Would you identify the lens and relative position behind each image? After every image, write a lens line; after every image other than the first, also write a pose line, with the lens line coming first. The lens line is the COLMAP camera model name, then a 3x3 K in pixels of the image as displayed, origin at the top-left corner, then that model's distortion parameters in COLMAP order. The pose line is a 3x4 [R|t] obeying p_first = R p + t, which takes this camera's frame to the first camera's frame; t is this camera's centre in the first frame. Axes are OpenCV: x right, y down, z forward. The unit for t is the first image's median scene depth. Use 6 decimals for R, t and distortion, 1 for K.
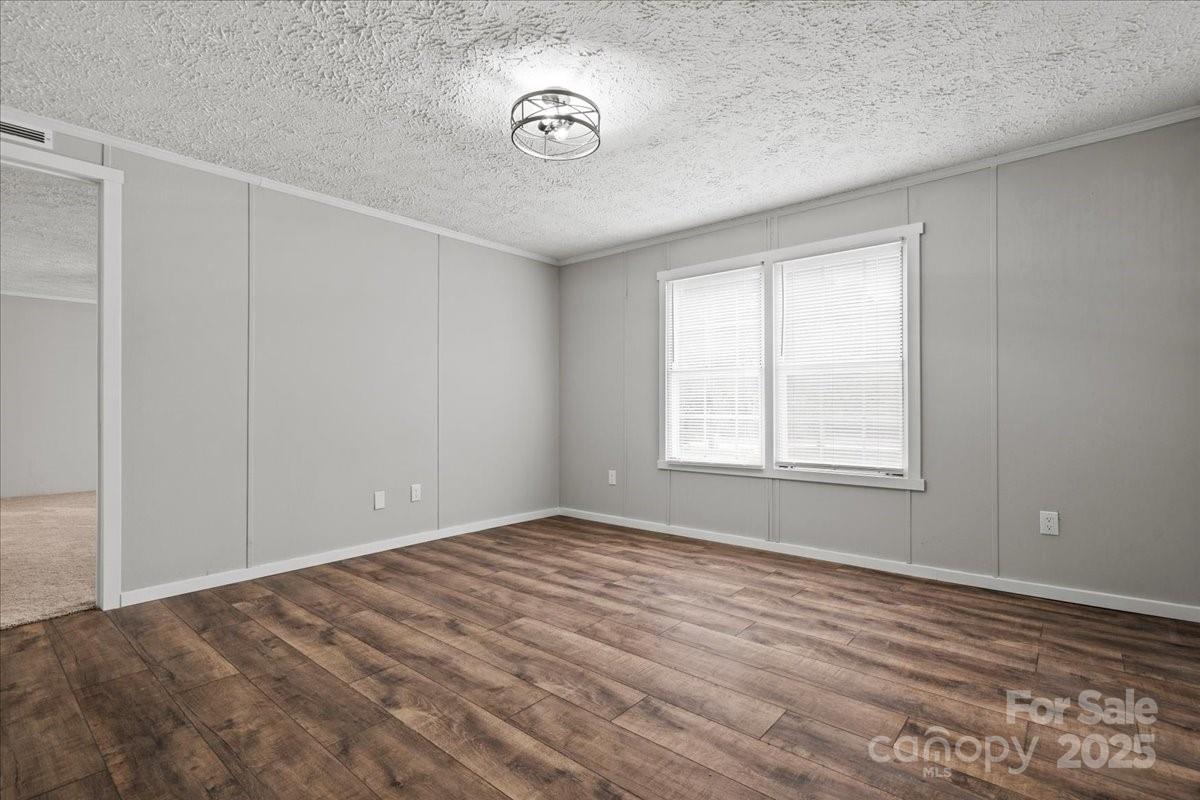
lens RADIAL K [[548.0, 0, 601.6], [0, 548.0, 403.7], [0, 0, 1]] dist [-0.006330, 0.000561]
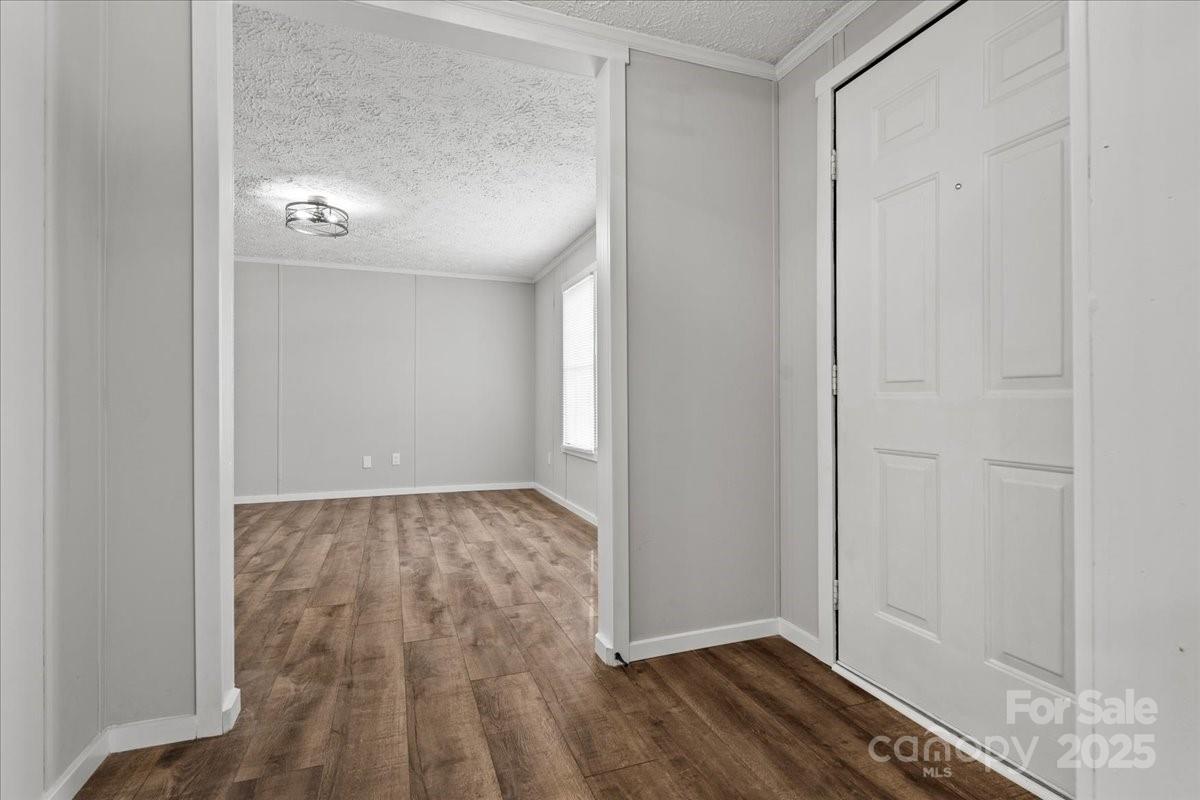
lens RADIAL K [[555.5, 0, 600.0], [0, 555.5, 400.0], [0, 0, 1]] dist [0.001898, 0.000634]
pose [[0.873259, 0.001115, -0.487255, 1.124585], [-0.000424, 0.999999, 0.001528, 0.008585], [0.487256, -0.001127, 0.873258, -0.000987]]
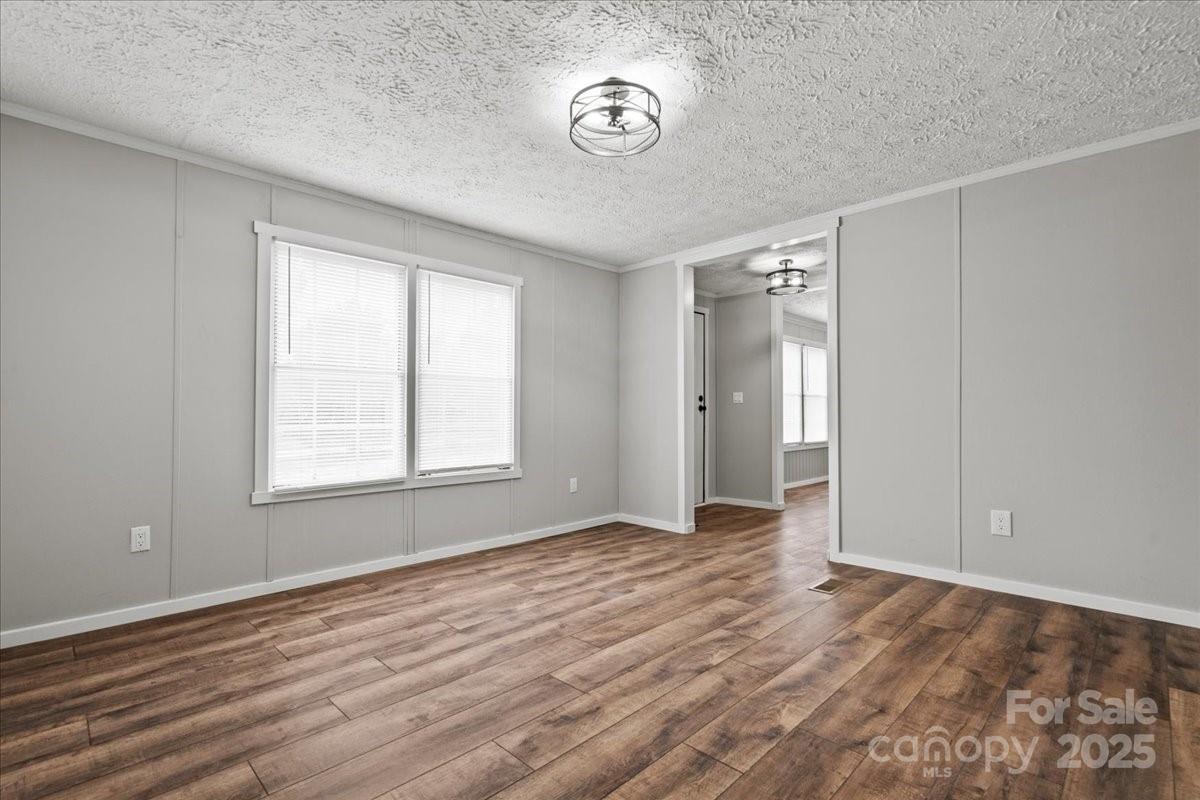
lens RADIAL K [[570.5, 0, 594.7], [0, 570.5, 408.9], [0, 0, 1]] dist [-0.001041, 0.000160]
pose [[0.073174, 0.012349, 0.997243, -0.864833], [-0.004601, 0.999917, -0.012044, 0.006923], [-0.997309, -0.003707, 0.073225, 0.773530]]
